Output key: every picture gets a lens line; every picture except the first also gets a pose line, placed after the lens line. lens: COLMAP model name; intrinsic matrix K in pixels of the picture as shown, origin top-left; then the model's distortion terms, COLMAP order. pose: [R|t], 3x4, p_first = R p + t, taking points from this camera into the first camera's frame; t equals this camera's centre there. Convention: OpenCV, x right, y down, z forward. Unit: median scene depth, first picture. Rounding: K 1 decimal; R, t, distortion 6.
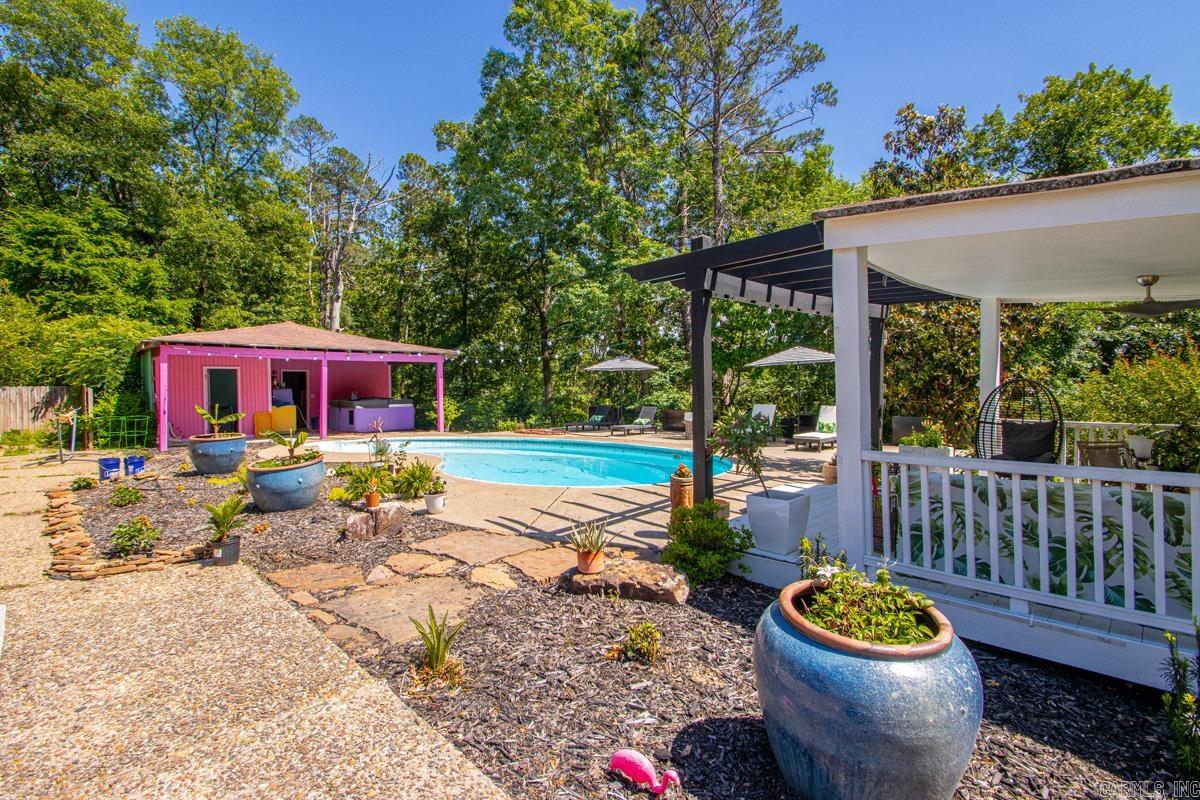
lens RADIAL K [[576.3, 0, 557.5], [0, 576.3, 391.0], [0, 0, 1]] dist [0.021862, -0.022105]
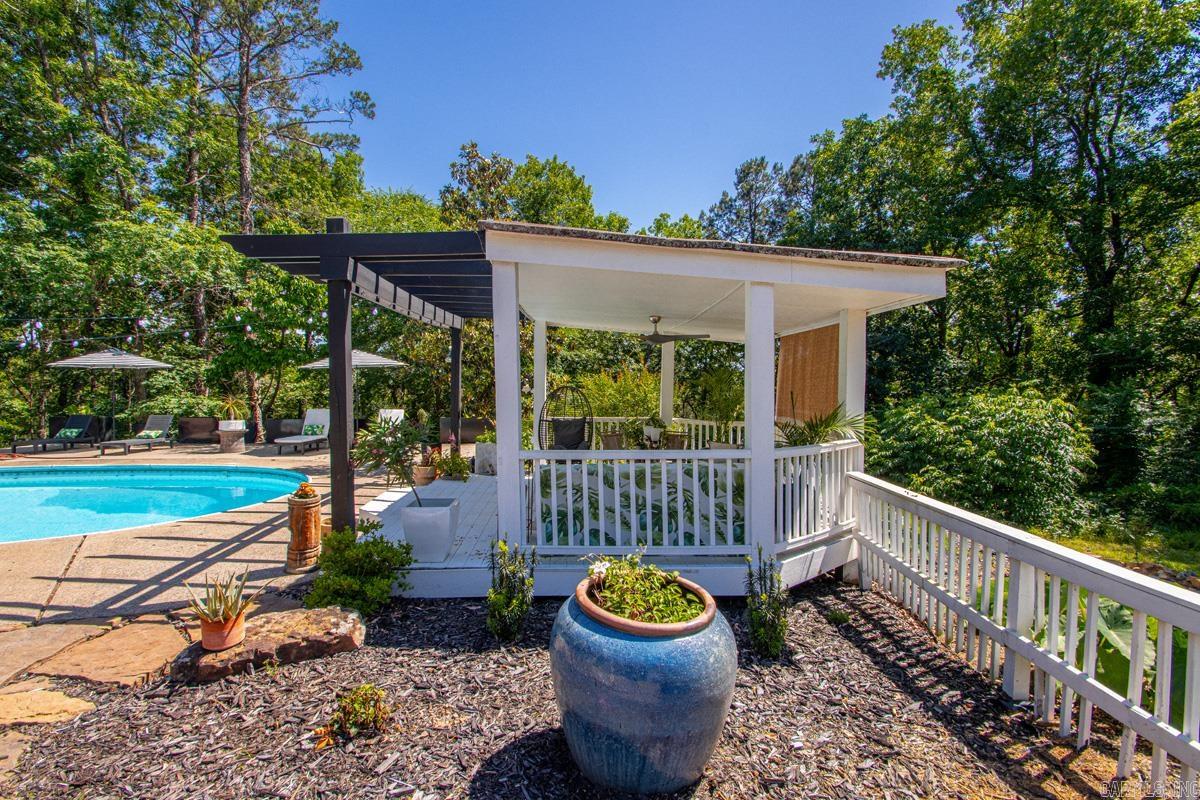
lens RADIAL K [[565.8, 0, 600.0], [0, 565.8, 400.0], [0, 0, 1]] dist [0.025250, -0.022826]
pose [[0.659398, -0.009731, 0.751731, -0.117163], [0.002226, 0.999937, 0.010992, -0.002593], [-0.751791, -0.005574, 0.659378, 0.119450]]
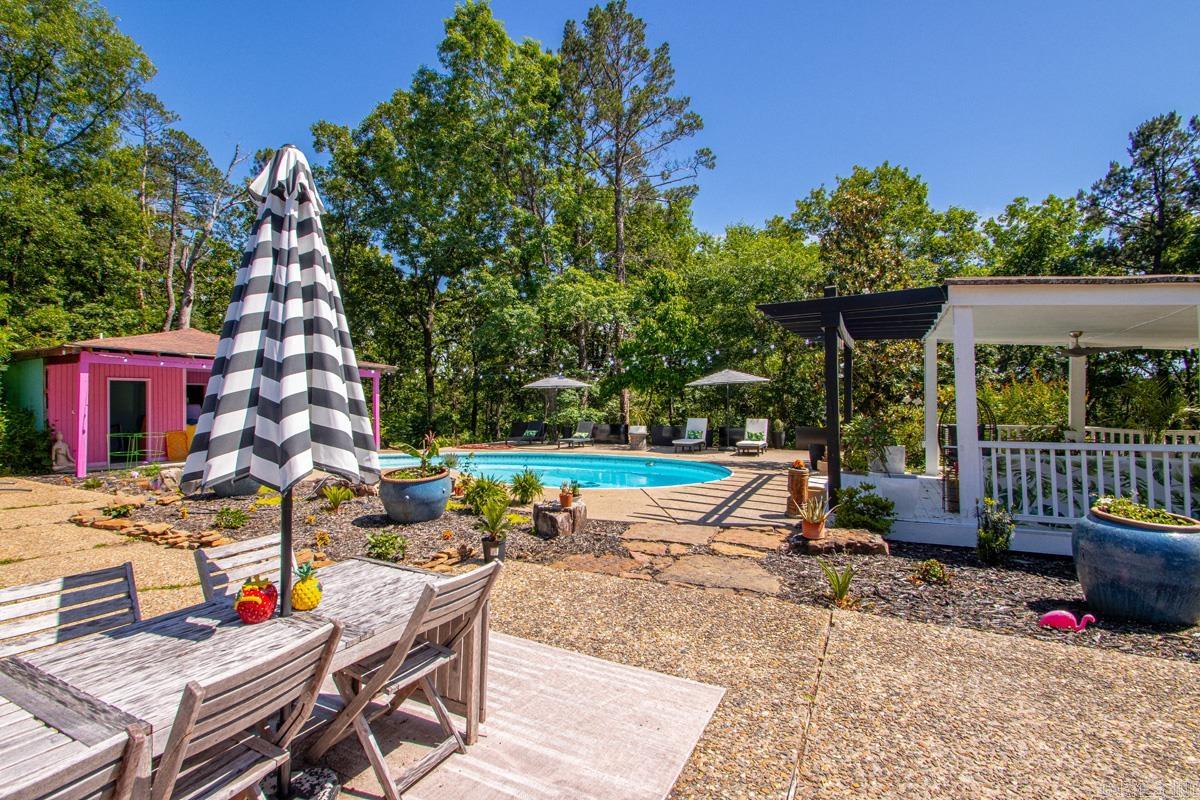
lens RADIAL K [[560.1, 0, 603.1], [0, 560.1, 391.9], [0, 0, 1]] dist [0.020094, -0.019189]
pose [[0.945680, 0.008976, 0.324976, -0.570540], [0.000853, 0.999547, -0.030091, 0.012027], [-0.325099, 0.028734, 0.945243, -0.042621]]
